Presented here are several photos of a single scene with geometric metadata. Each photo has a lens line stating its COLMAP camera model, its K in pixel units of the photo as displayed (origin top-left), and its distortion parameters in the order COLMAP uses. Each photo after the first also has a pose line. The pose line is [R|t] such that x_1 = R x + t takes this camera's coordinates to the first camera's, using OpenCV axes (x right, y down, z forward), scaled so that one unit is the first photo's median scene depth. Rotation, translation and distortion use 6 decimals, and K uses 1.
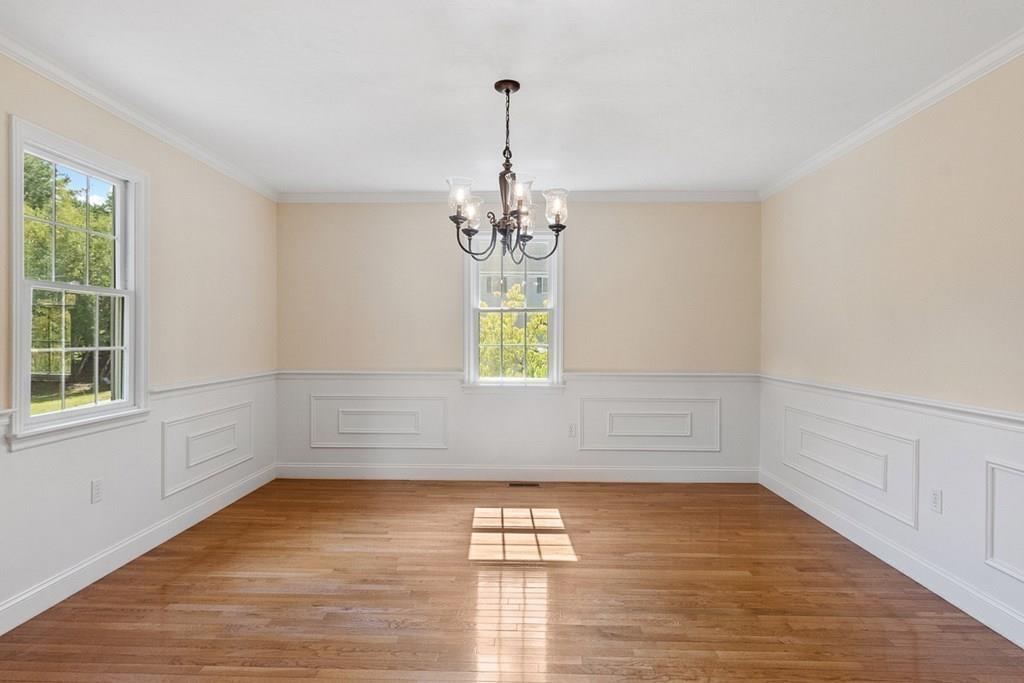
lens RADIAL K [[543.1, 0, 512.5], [0, 543.1, 352.5], [0, 0, 1]] dist [-0.000571, -0.000503]
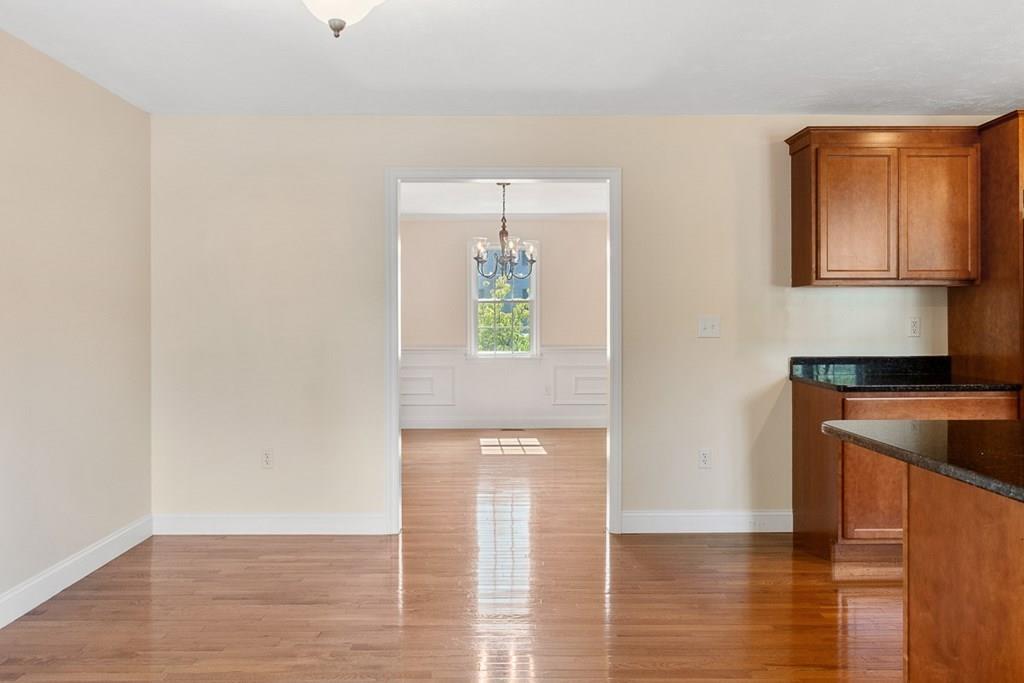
lens RADIAL K [[807.9, 0, 514.0], [0, 807.9, 345.4], [0, 0, 1]] dist [0.004436, 0.001376]
pose [[0.999374, -0.008694, 0.034285, -0.042458], [0.008620, 0.999960, 0.002299, 0.027567], [-0.034304, -0.002003, 0.999409, -1.012168]]
